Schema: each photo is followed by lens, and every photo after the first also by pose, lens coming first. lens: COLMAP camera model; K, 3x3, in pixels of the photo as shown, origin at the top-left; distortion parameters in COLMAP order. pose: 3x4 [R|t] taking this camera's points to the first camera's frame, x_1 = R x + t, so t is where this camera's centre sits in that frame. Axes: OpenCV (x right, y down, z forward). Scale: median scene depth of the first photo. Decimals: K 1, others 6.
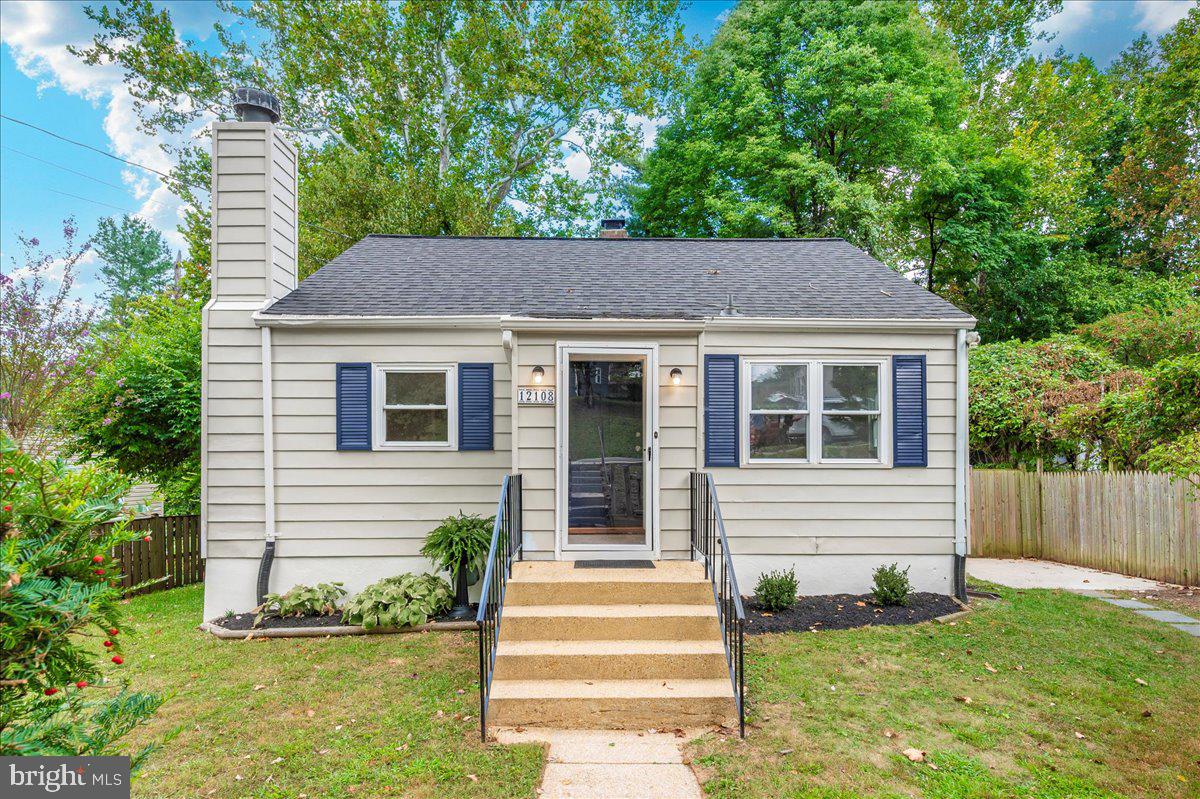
lens RADIAL K [[894.0, 0, 585.5], [0, 894.0, 396.9], [0, 0, 1]] dist [0.005957, -0.000123]
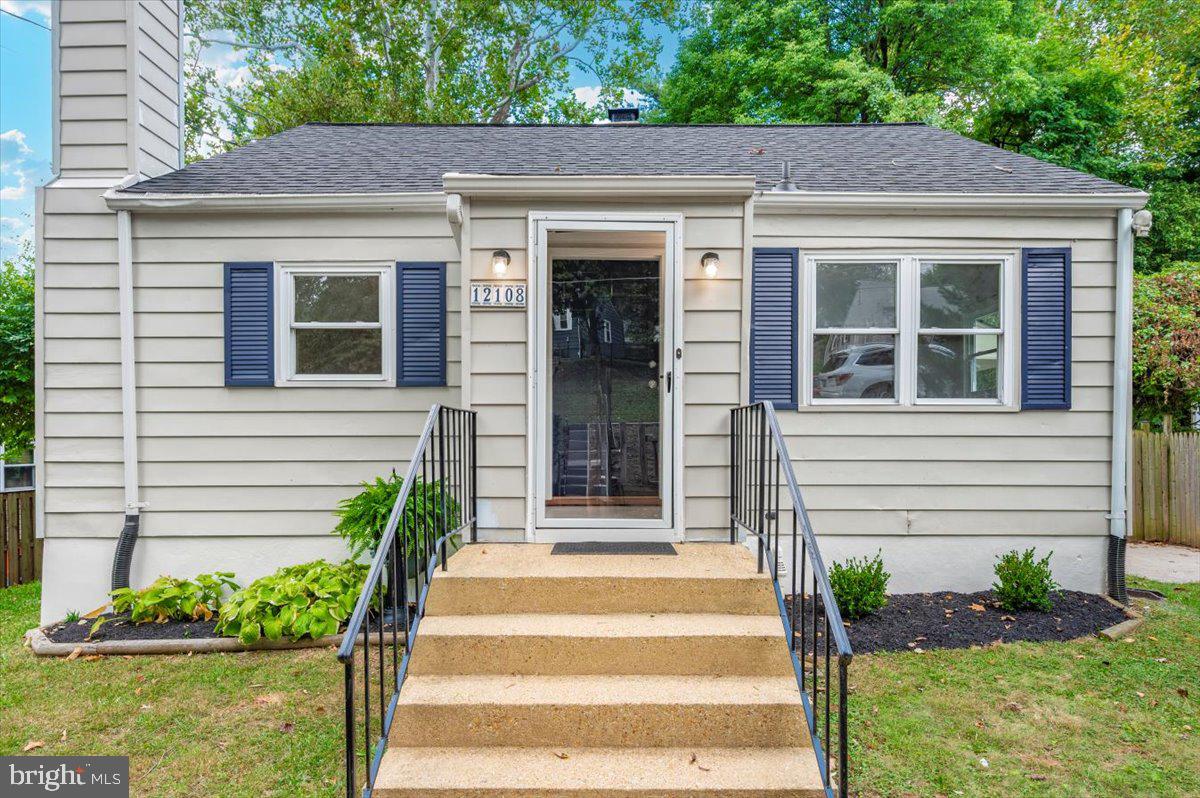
lens RADIAL K [[958.1, 0, 600.0], [0, 958.1, 399.0], [0, 0, 1]] dist [0.005004, 0.003942]
pose [[0.999993, 0.003530, 0.001161, 0.017806], [-0.003564, 0.999526, 0.030570, 0.048558], [-0.001052, -0.030574, 0.999532, 0.260417]]
